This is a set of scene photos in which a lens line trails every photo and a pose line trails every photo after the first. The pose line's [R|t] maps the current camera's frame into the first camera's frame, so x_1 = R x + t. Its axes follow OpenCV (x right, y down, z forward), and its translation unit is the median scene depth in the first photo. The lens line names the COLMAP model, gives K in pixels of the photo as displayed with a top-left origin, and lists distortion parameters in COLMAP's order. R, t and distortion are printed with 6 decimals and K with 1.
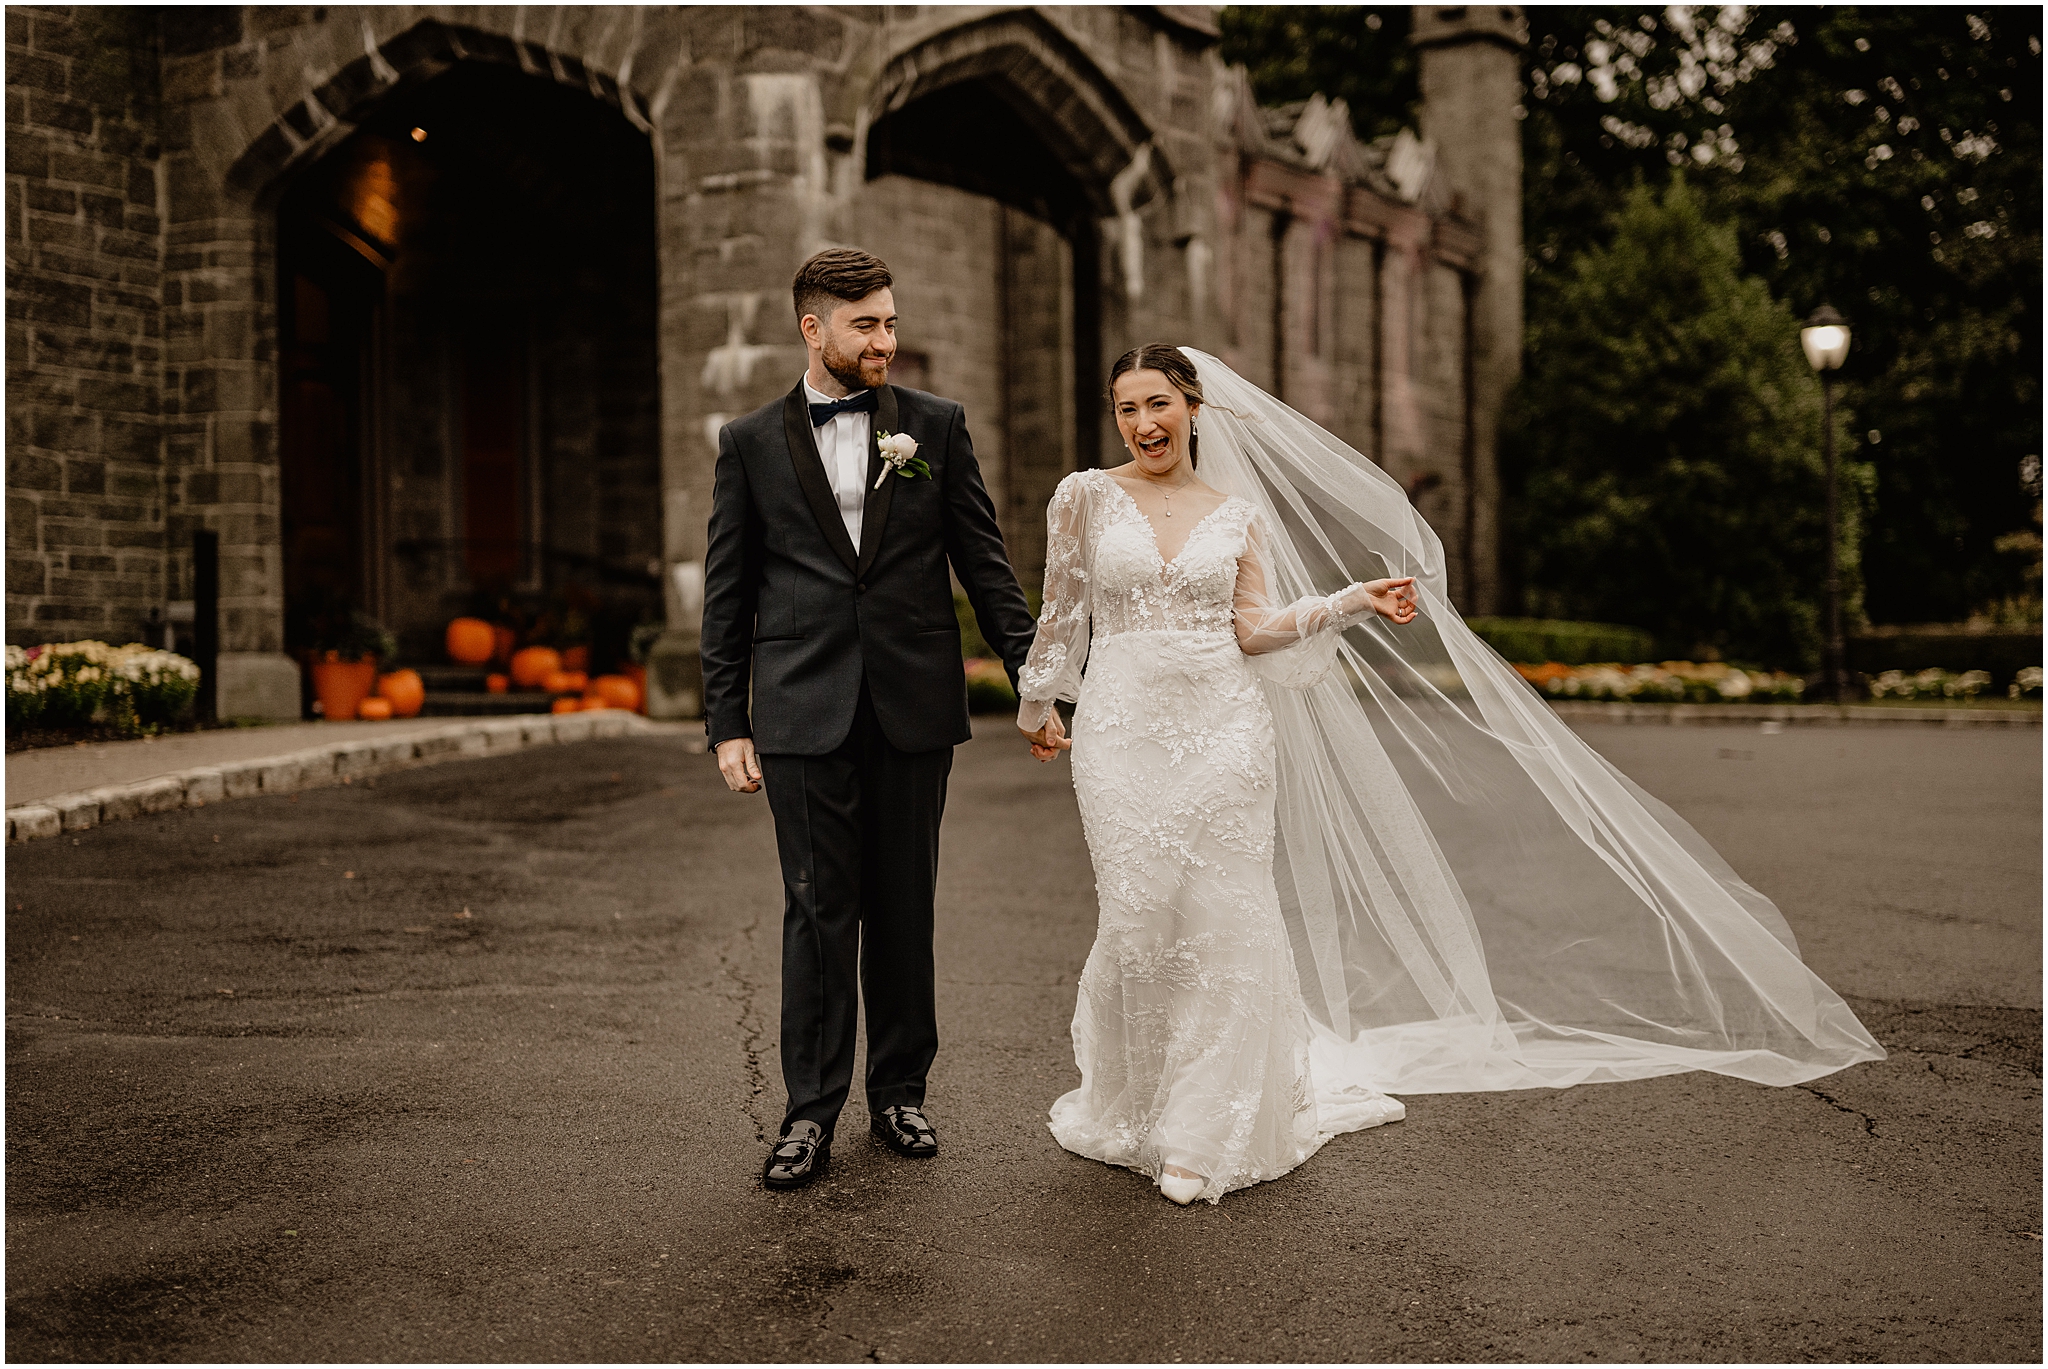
lens RADIAL K [[3079.7, 0, 1024.0], [0, 3079.7, 684.5], [0, 0, 1]] dist [-0.013029, -0.039365]
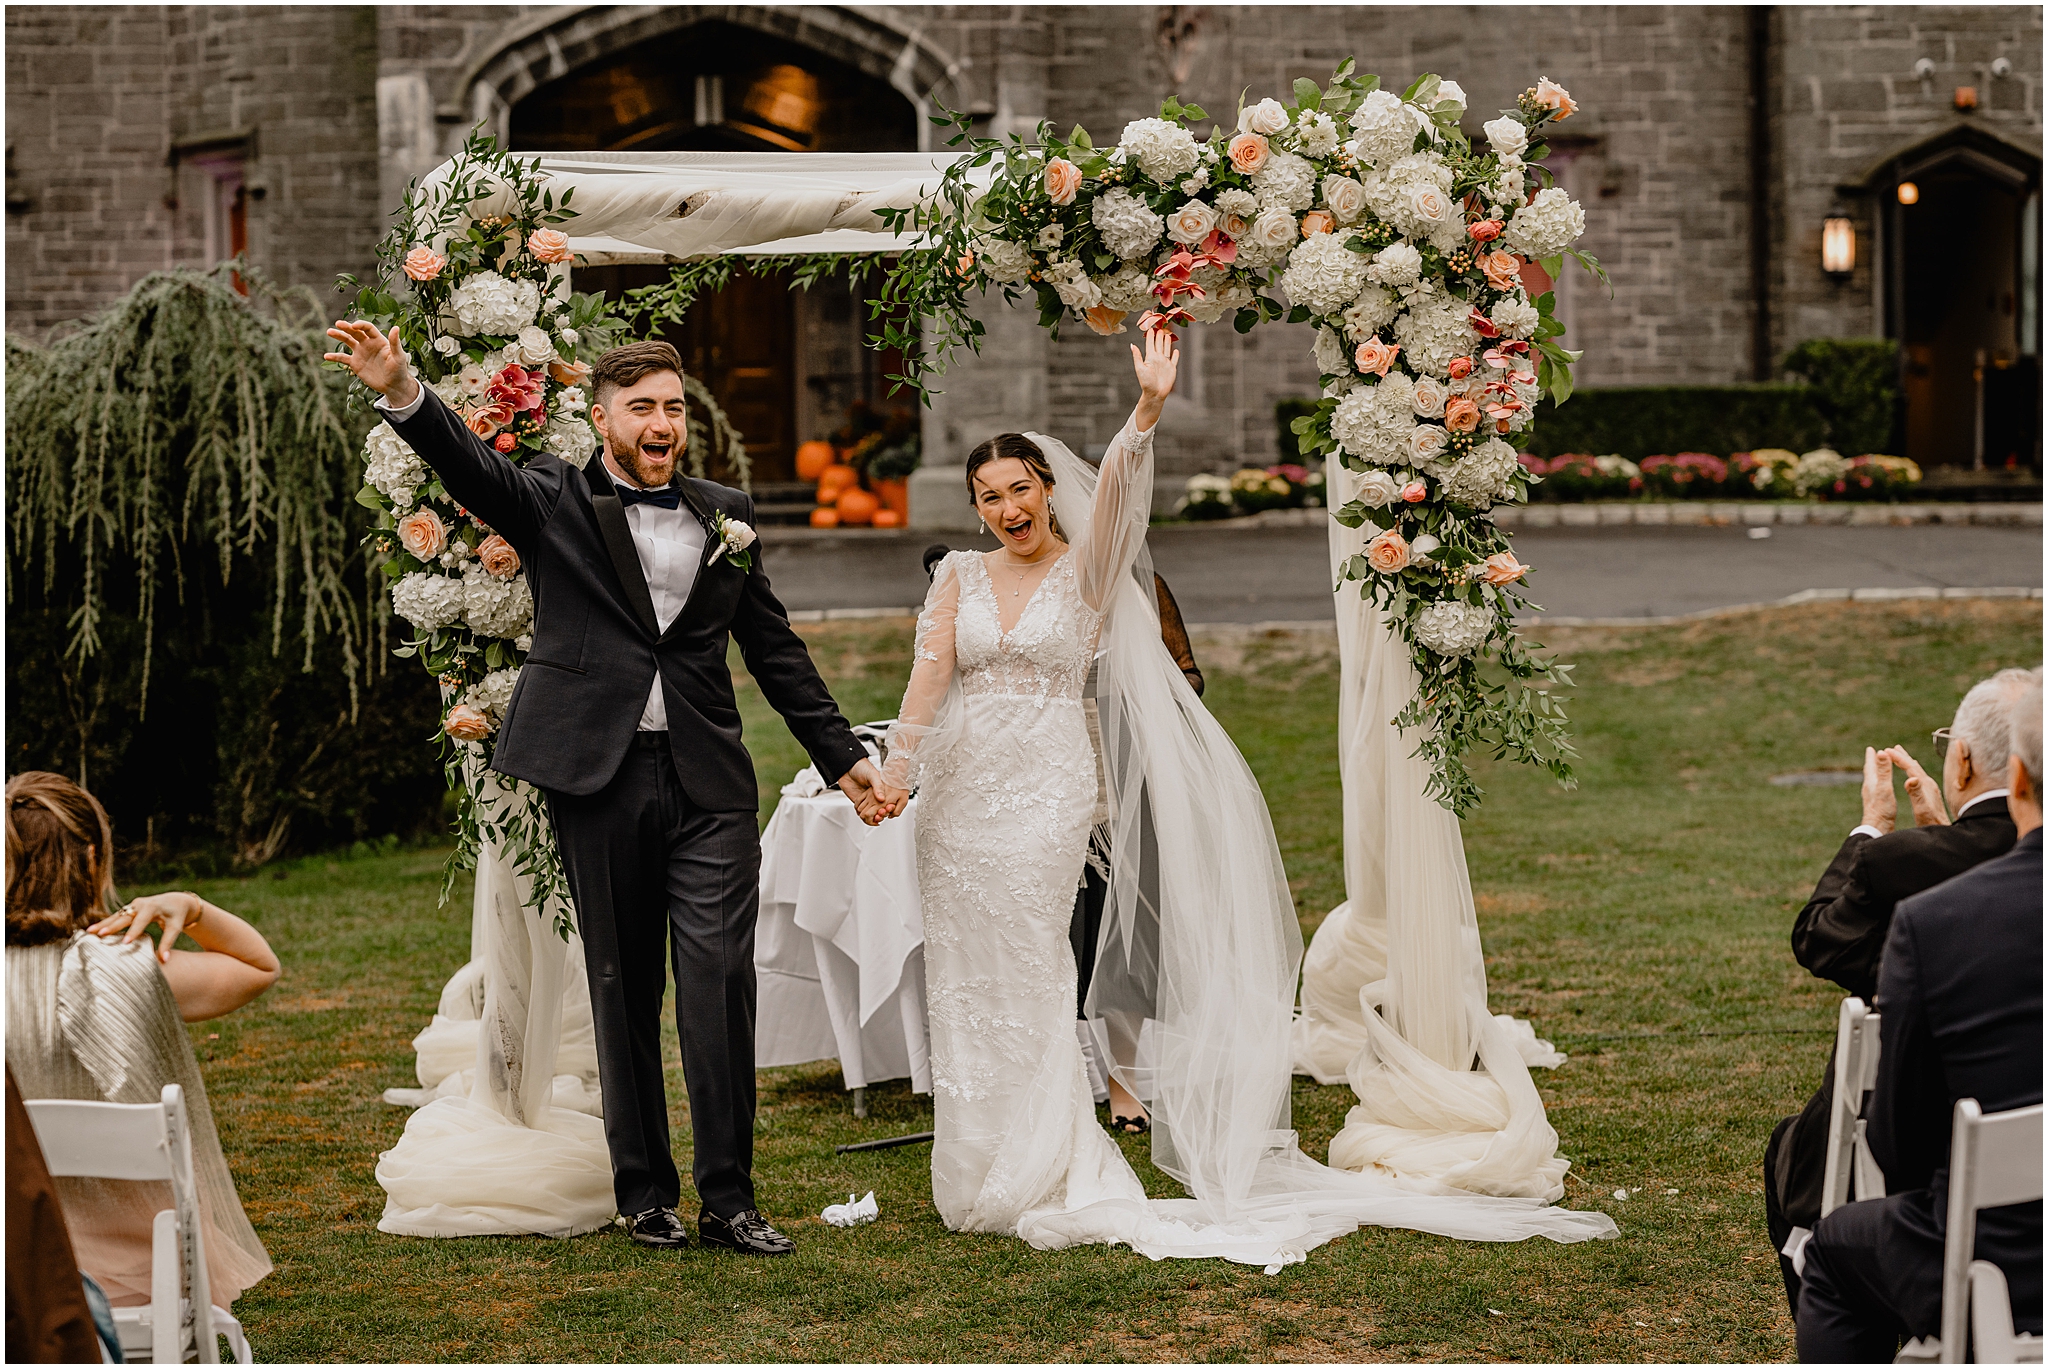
lens RADIAL K [[4725.2, 0, 1043.1], [0, 4725.2, 669.5], [0, 0, 1]] dist [0.016717, -0.087675]
pose [[0.610243, 0.024459, -0.791836, 1.635271], [0.018849, 0.998792, 0.045377, -0.017619], [0.791990, -0.042617, 0.609045, -0.085840]]
